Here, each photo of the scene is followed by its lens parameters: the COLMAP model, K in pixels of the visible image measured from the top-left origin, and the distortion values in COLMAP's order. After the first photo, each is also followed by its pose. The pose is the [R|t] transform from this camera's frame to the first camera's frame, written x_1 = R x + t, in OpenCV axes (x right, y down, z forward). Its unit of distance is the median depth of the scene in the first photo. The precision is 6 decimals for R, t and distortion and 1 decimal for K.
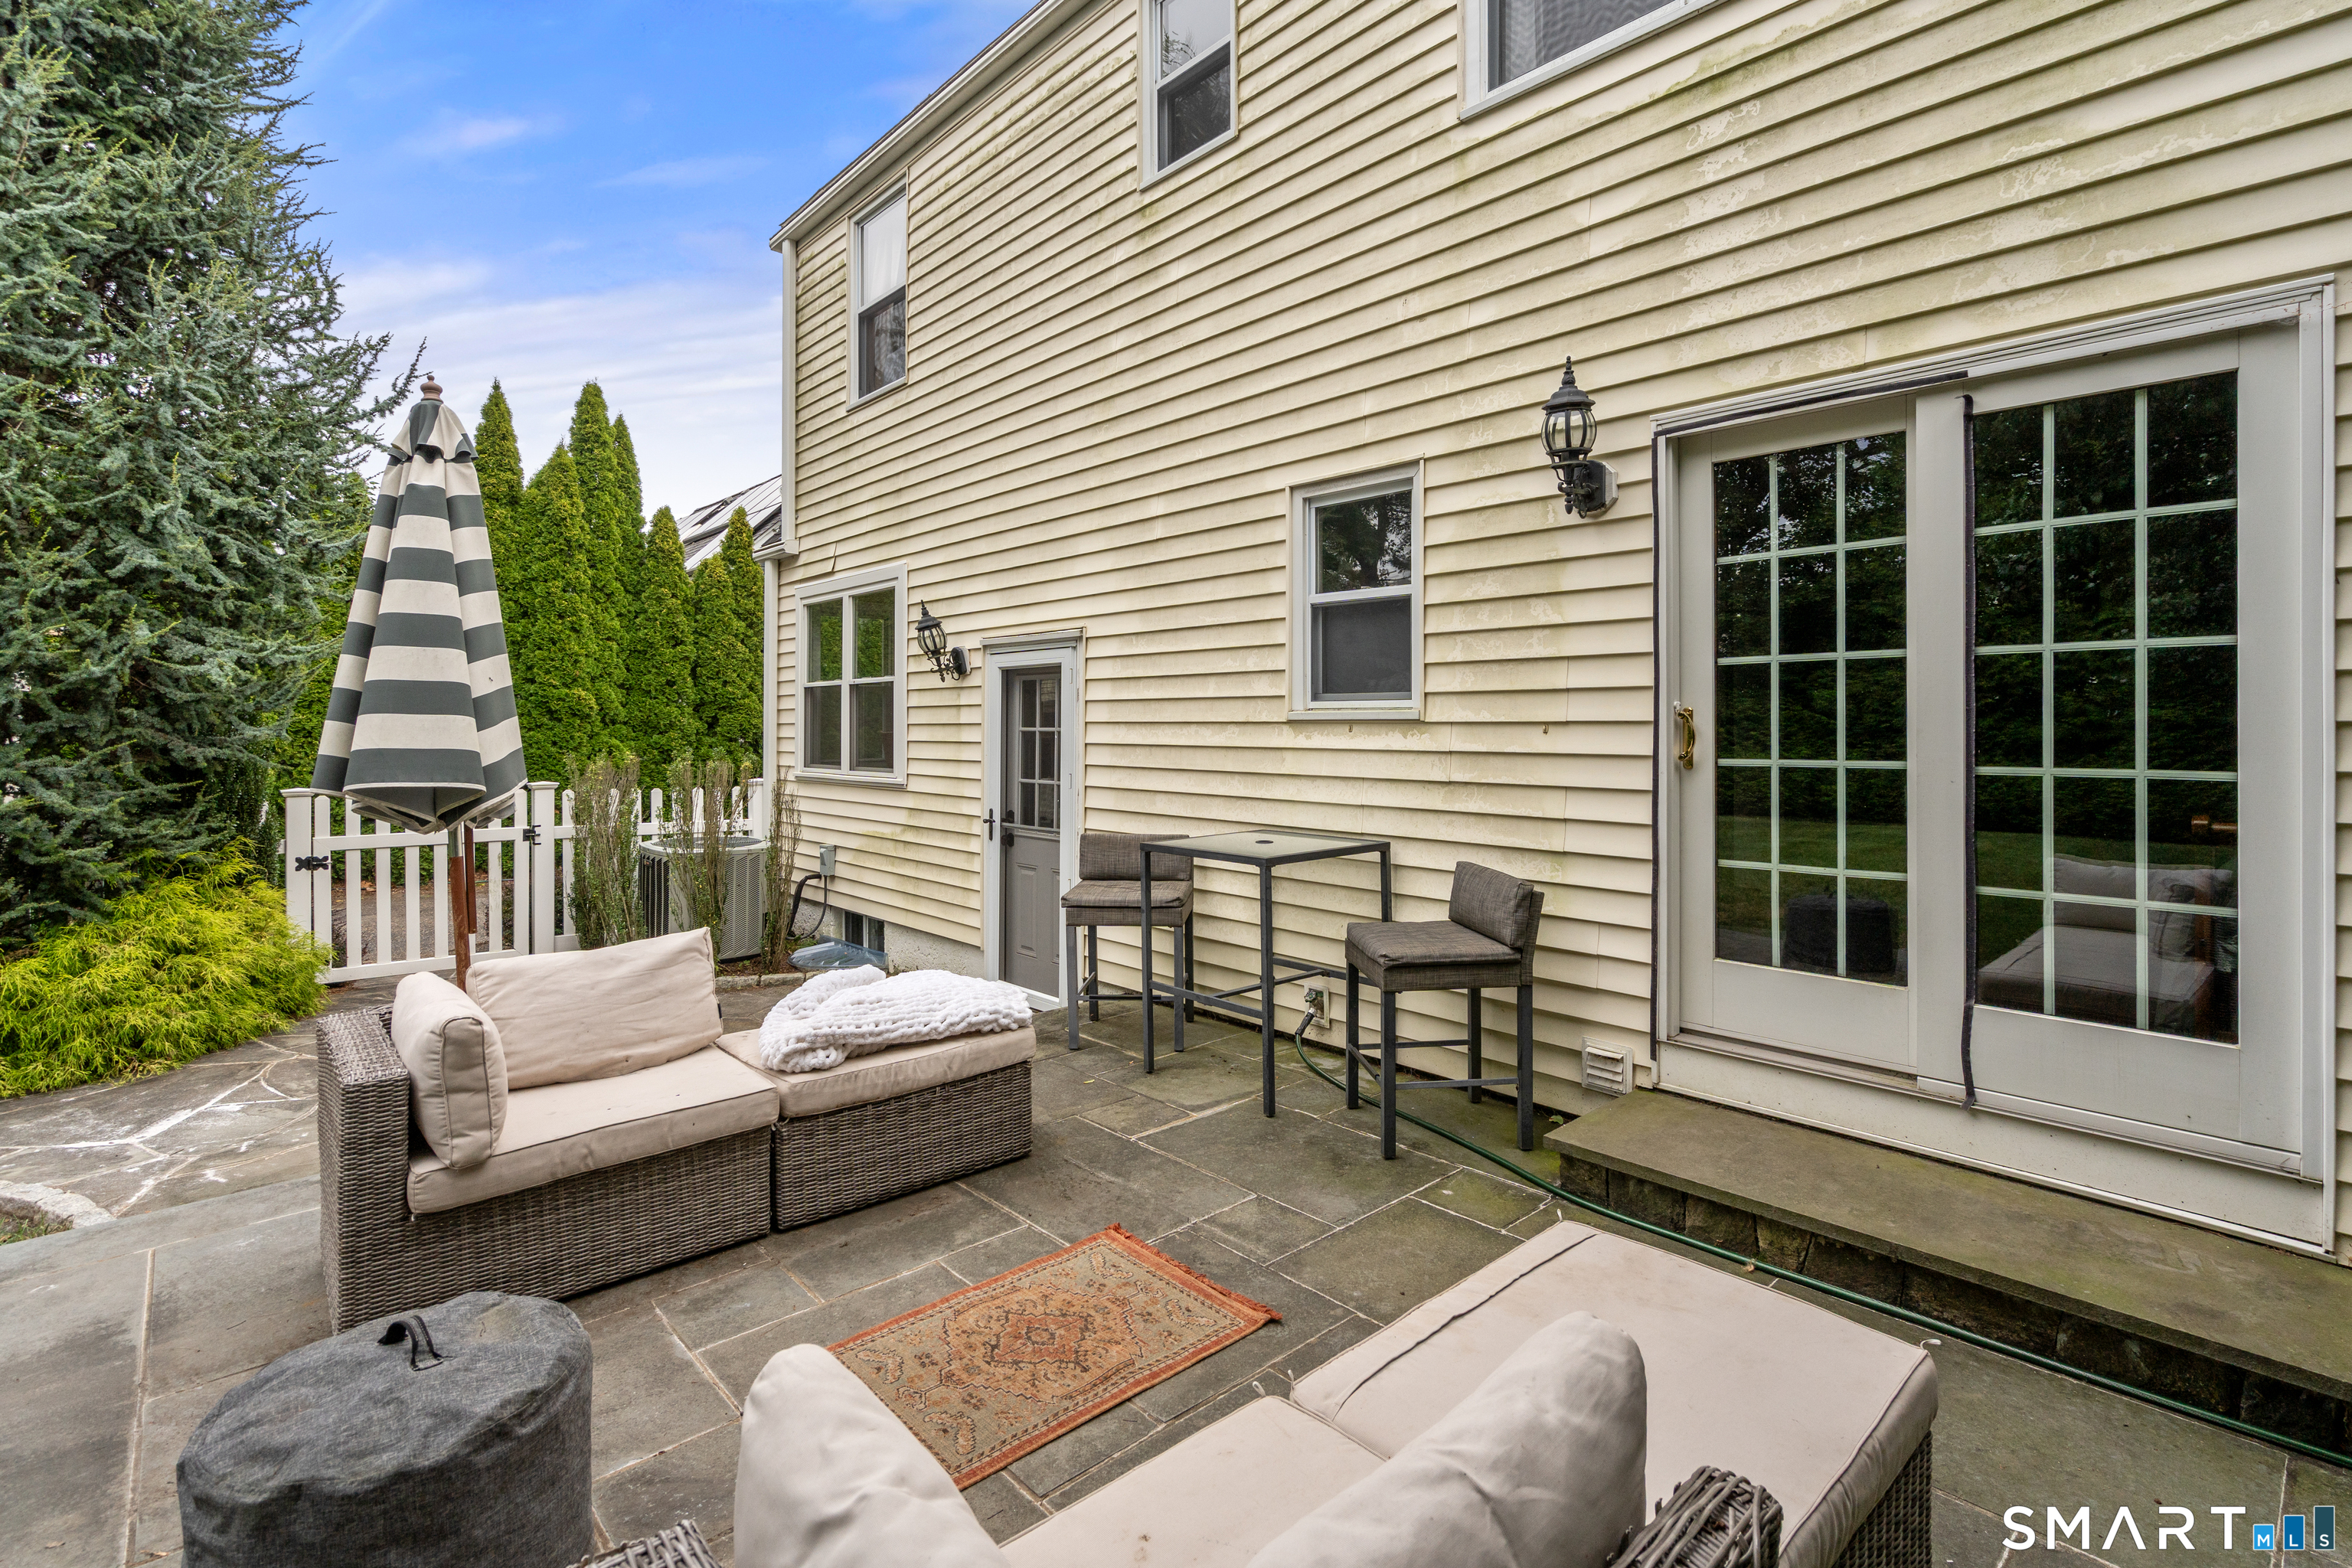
lens RADIAL K [[1098.3, 0, 1183.7], [0, 1098.3, 722.5], [0, 0, 1]] dist [-0.000942, 0.000016]
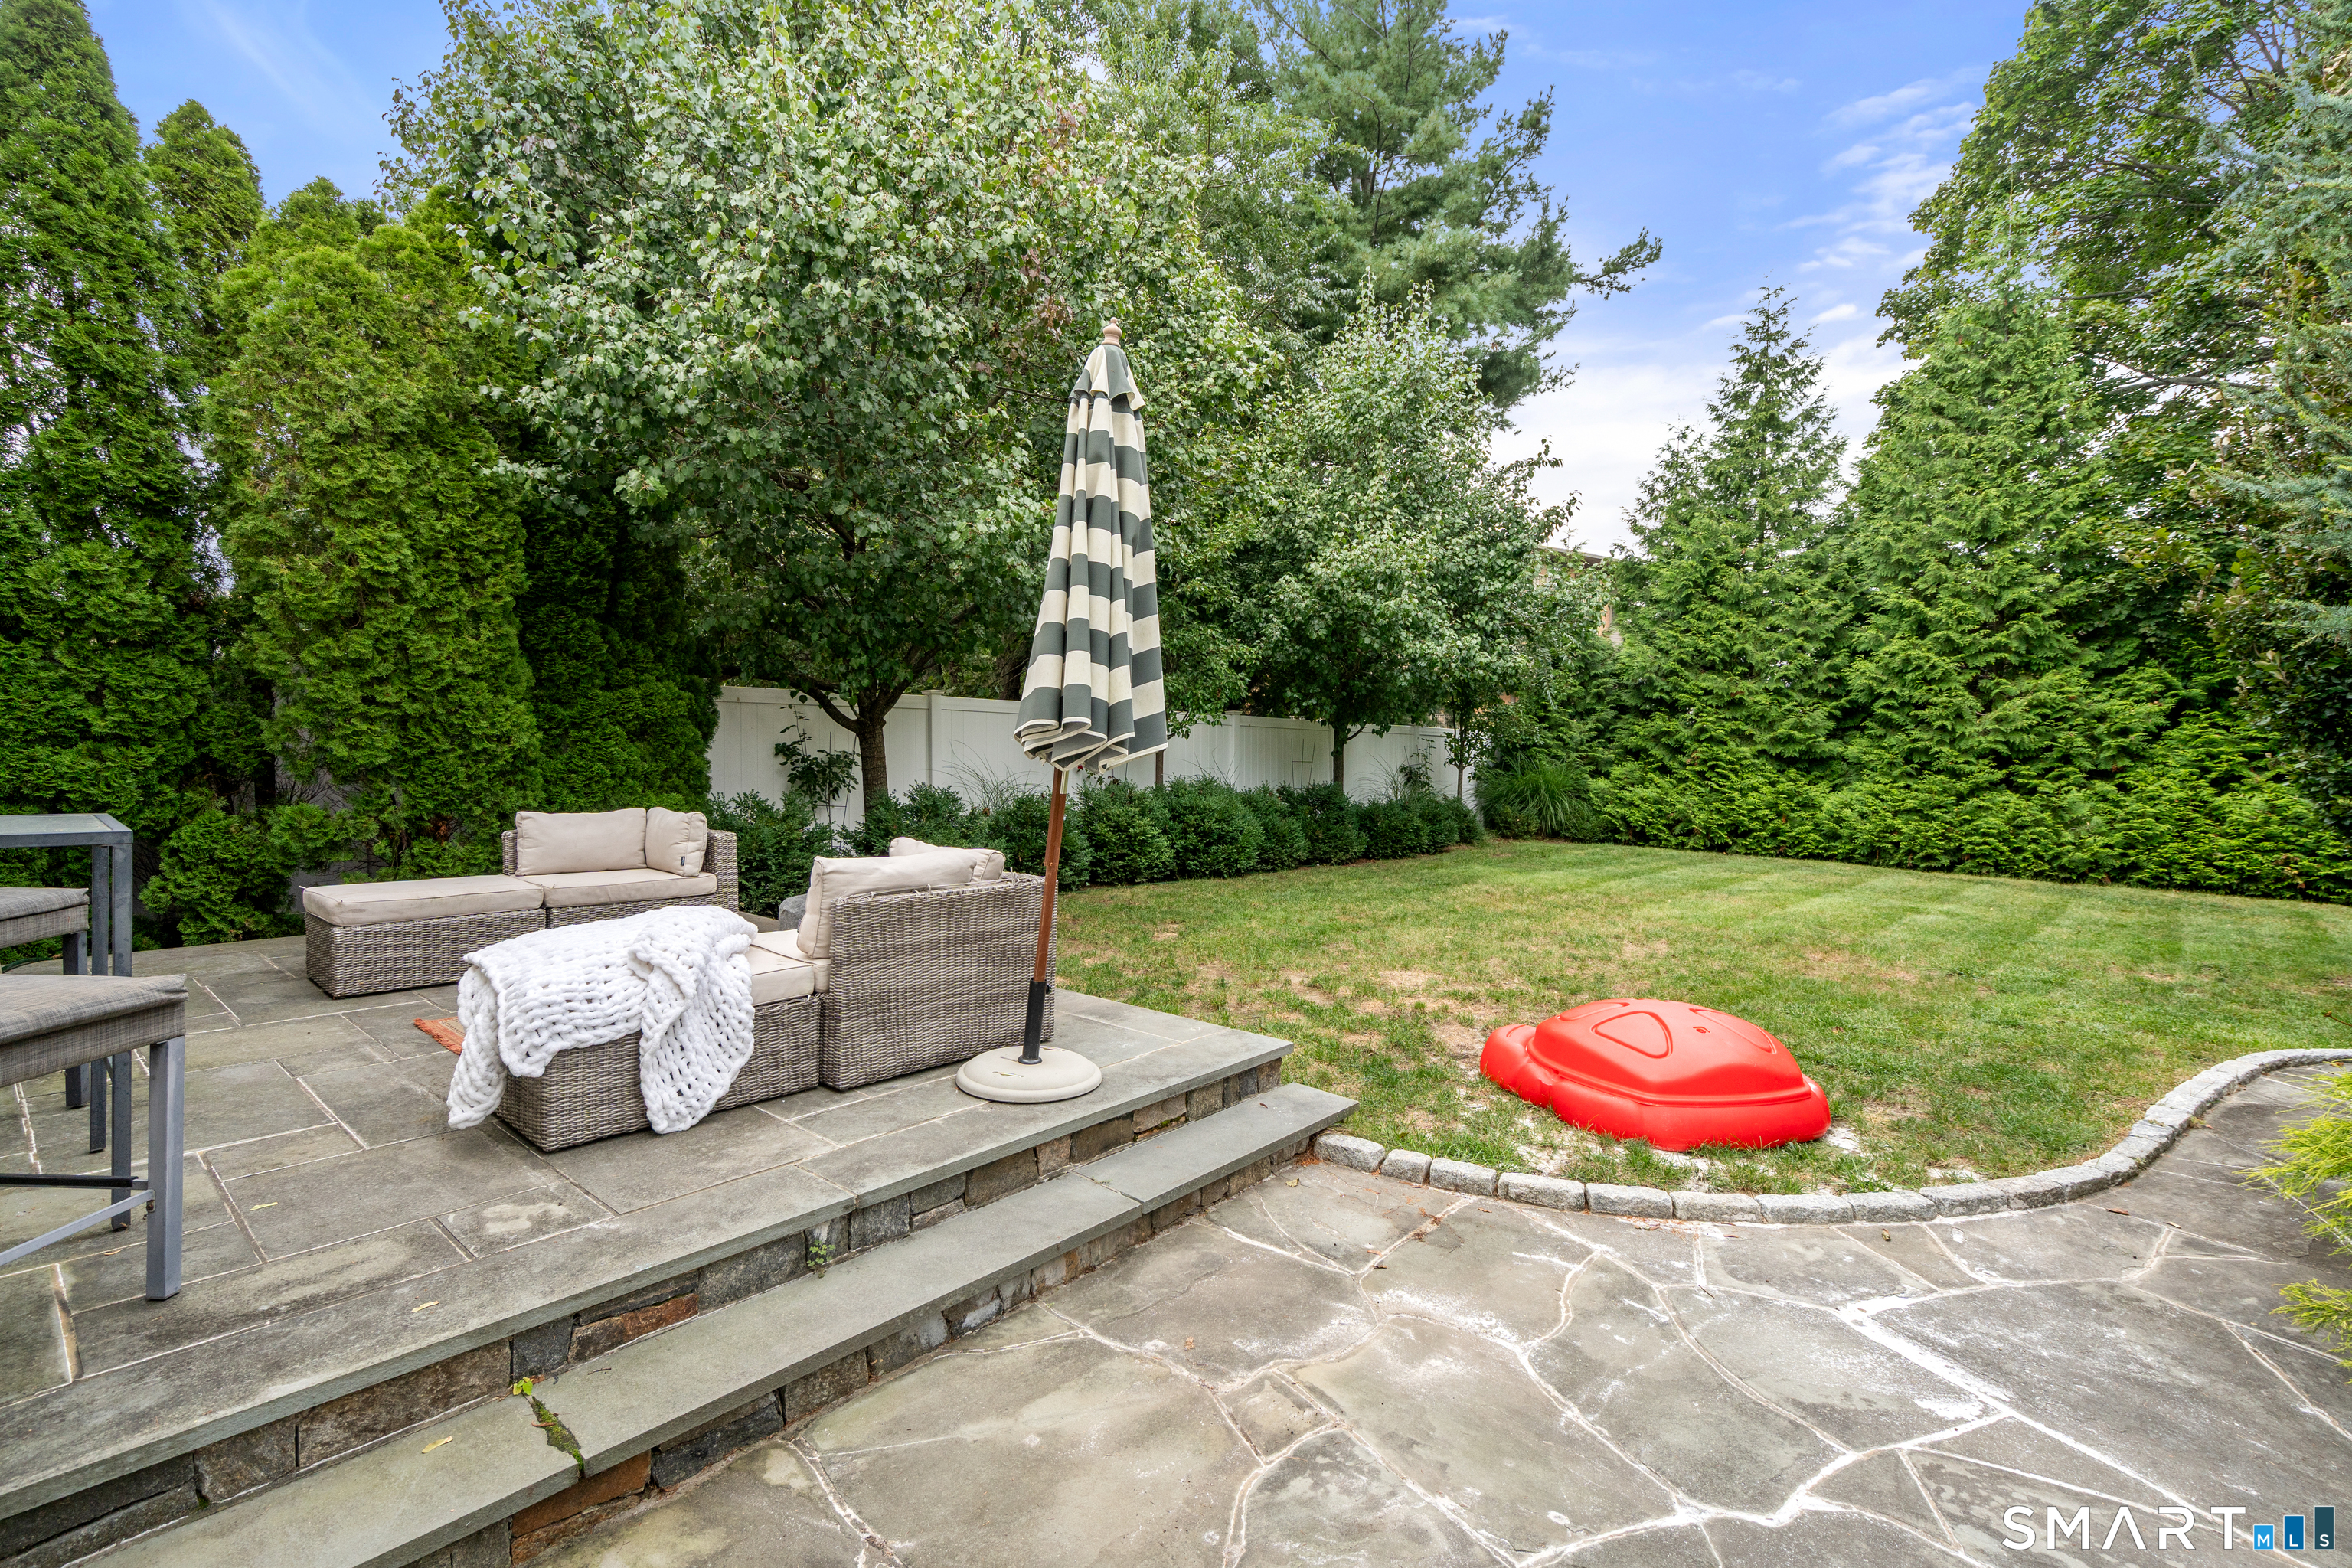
lens RADIAL K [[1074.5, 0, 1176.0], [0, 1074.5, 784.0], [0, 0, 1]] dist [0.001506, 0.000354]
pose [[-0.993095, -0.009972, -0.116893, -0.343316], [-0.014568, 0.999151, 0.038530, 0.038245], [0.116409, 0.039966, -0.992397, 1.082908]]
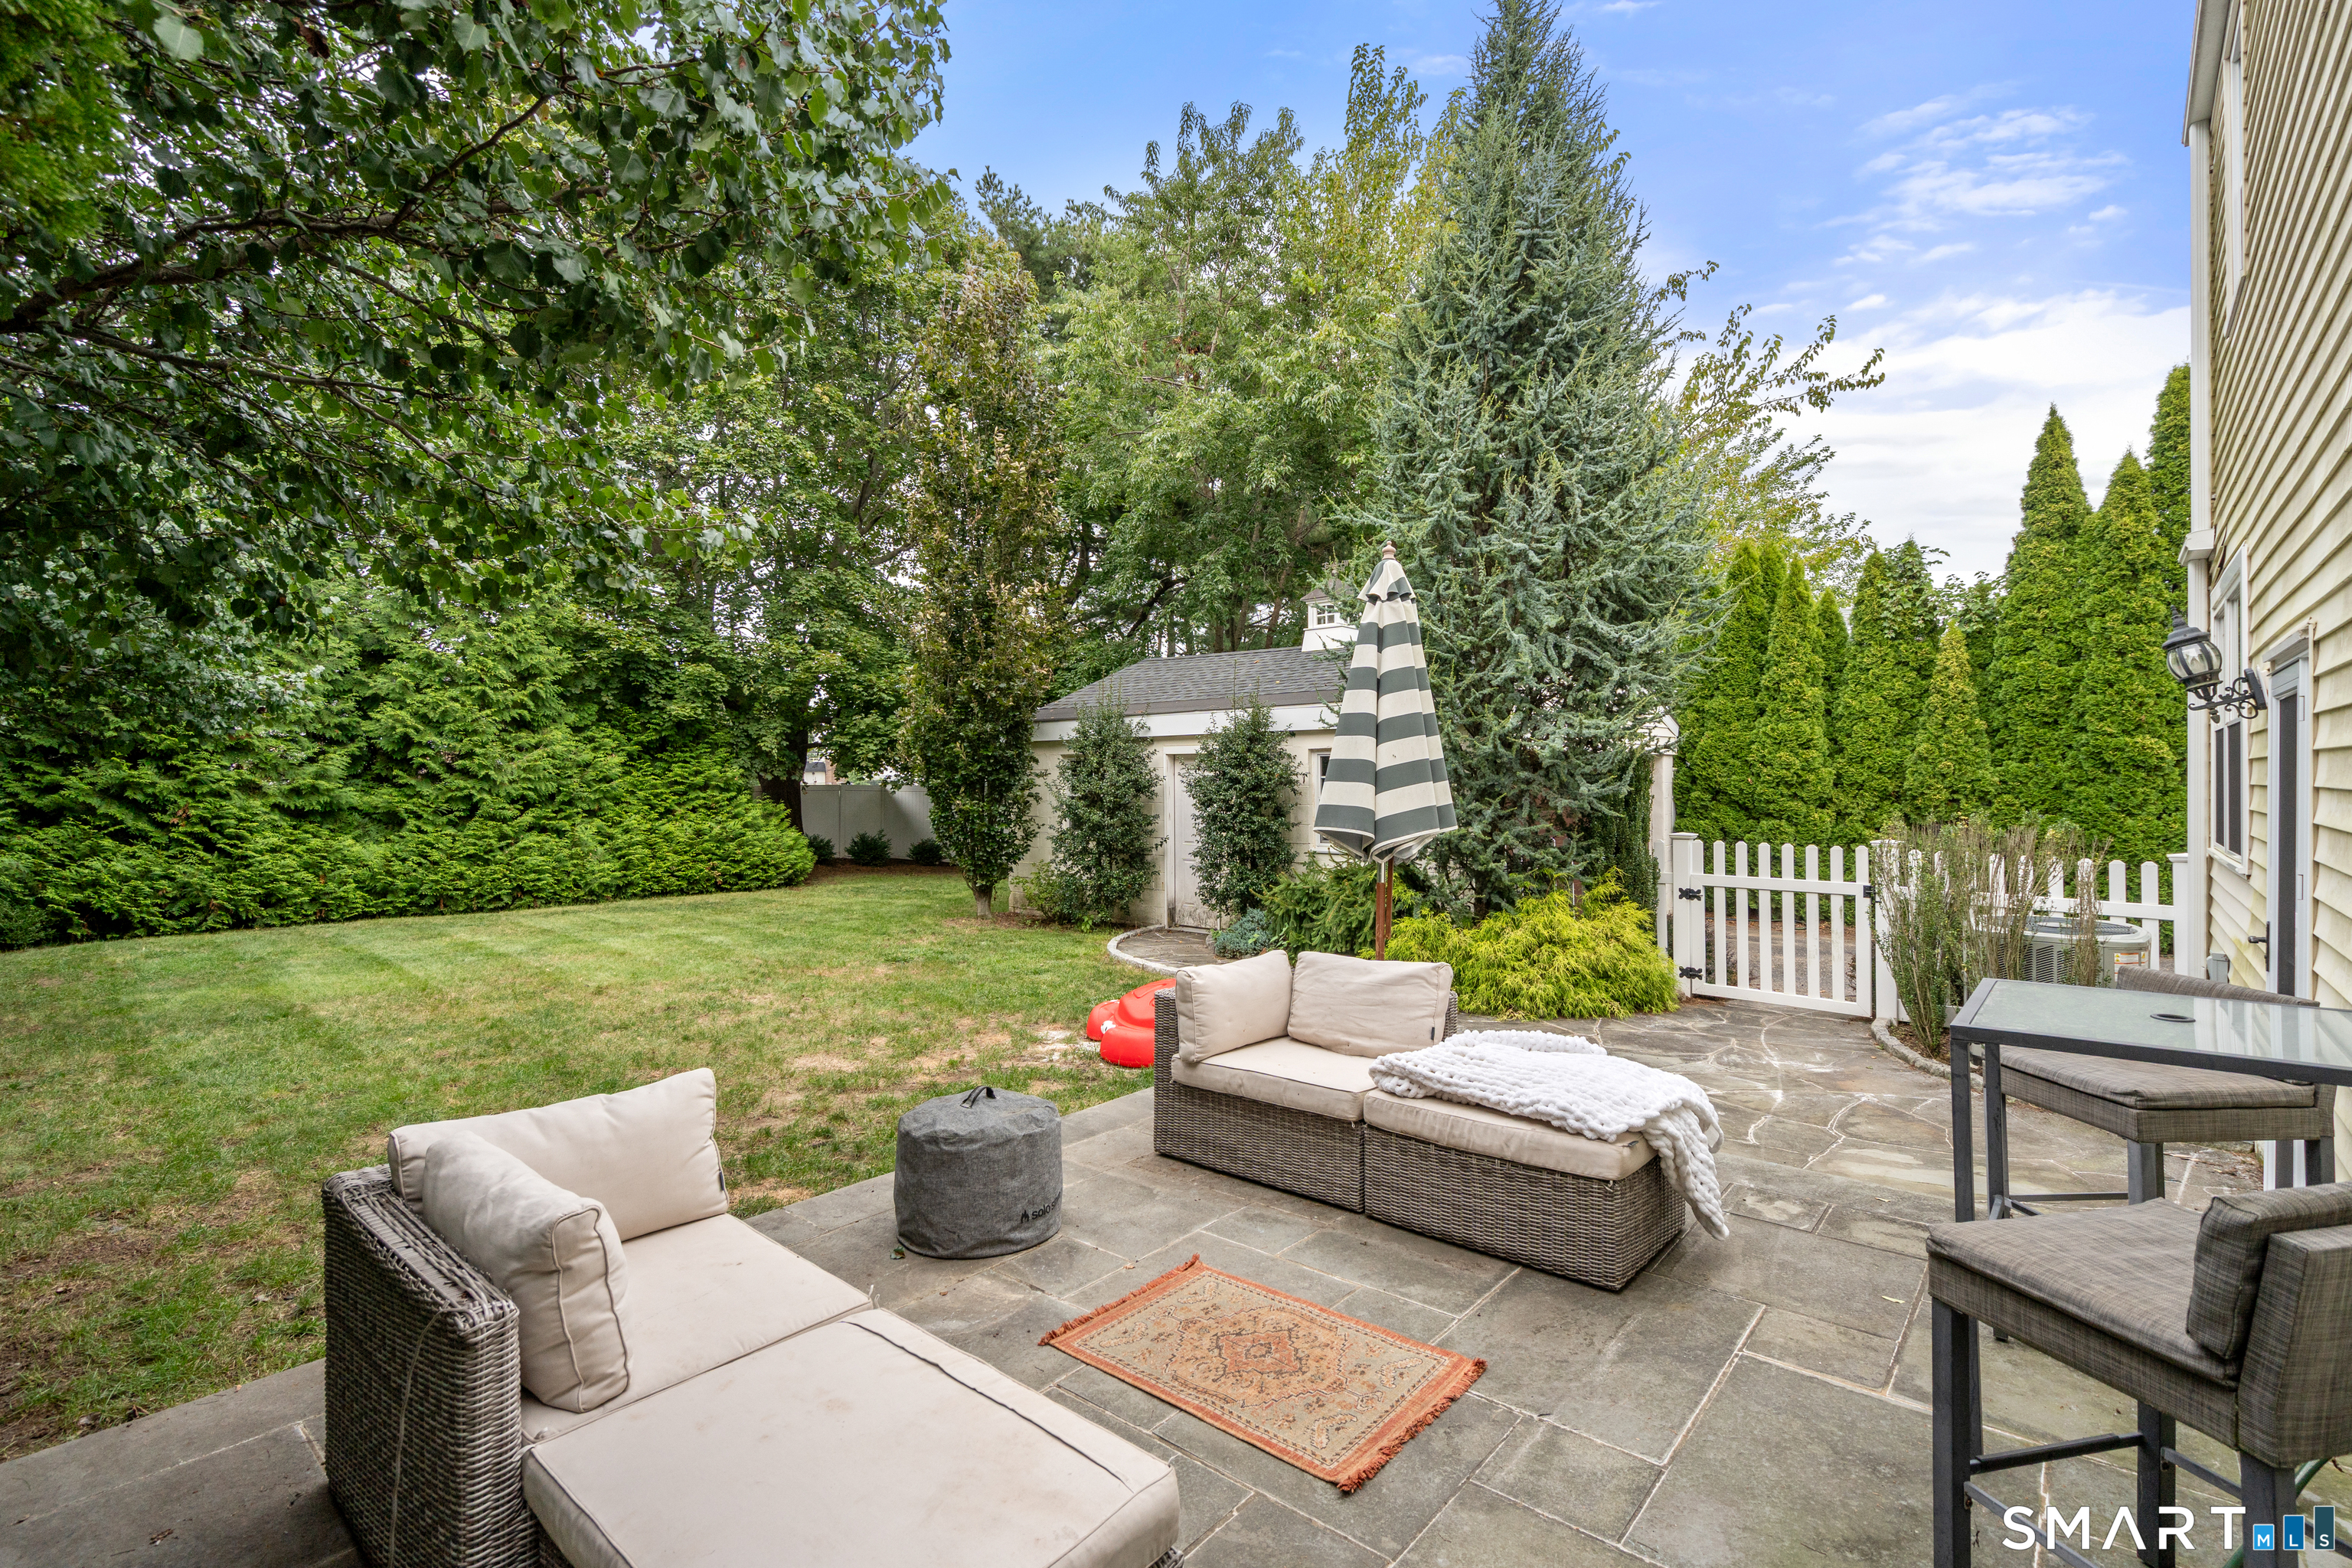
lens RADIAL K [[1074.5, 0, 1176.0], [0, 1074.5, 784.0], [0, 0, 1]] dist [0.001506, 0.000354]
pose [[0.124228, 0.007497, -0.992225, 0.355776], [0.005580, 0.999950, 0.008254, -0.009062], [0.992238, -0.006562, 0.124180, 0.299700]]
